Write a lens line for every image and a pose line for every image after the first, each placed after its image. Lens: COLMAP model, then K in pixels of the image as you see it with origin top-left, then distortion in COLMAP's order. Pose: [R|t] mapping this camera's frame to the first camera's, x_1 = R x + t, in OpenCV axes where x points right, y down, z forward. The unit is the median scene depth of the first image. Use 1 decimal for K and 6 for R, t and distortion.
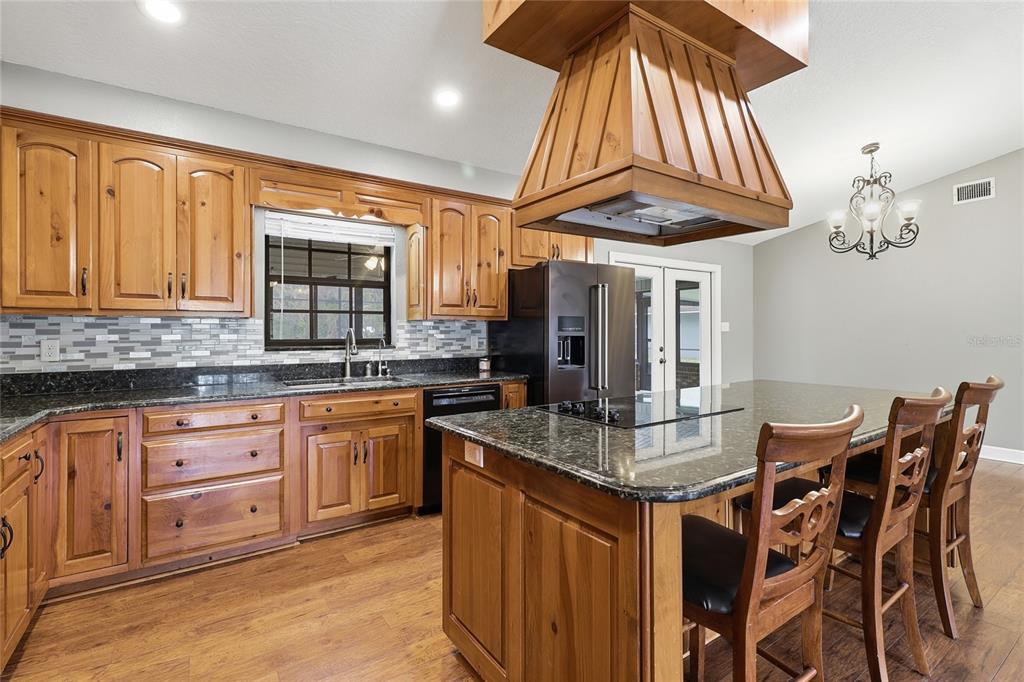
lens RADIAL K [[471.2, 0, 501.5], [0, 471.2, 331.2], [0, 0, 1]] dist [0.004217, -0.001529]
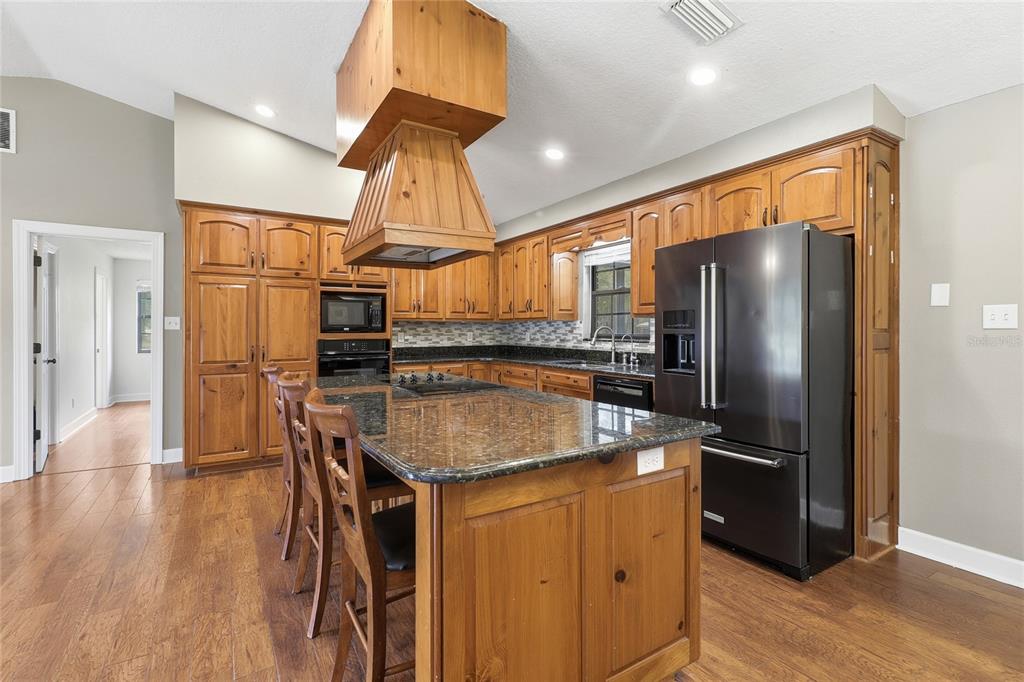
lens RADIAL K [[471.2, 0, 514.0], [0, 471.2, 331.4], [0, 0, 1]] dist [0.004217, -0.001529]
pose [[-0.027922, 0.007946, -0.999579, 1.073278], [0.002274, 0.999966, 0.007886, -0.002216], [0.999608, -0.002053, -0.027939, 0.804157]]
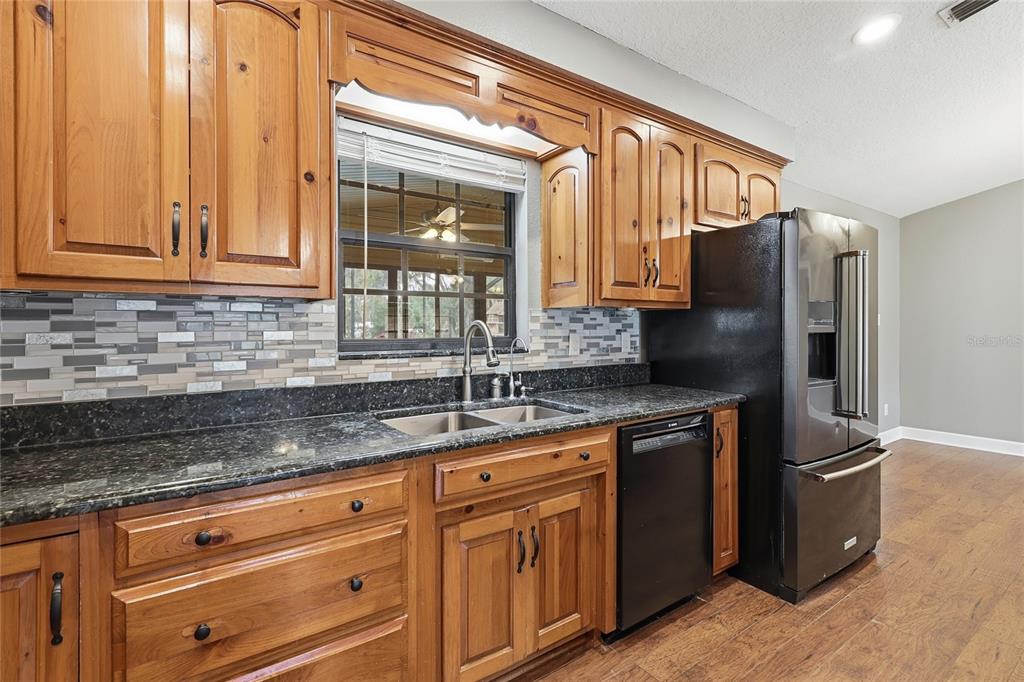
lens RADIAL K [[471.2, 0, 503.2], [0, 471.2, 326.3], [0, 0, 1]] dist [0.004217, -0.001529]
pose [[0.999945, -0.000966, 0.010462, -0.303534], [0.000951, 0.999998, 0.001493, 0.000537], [-0.010463, -0.001483, 0.999944, 0.418330]]
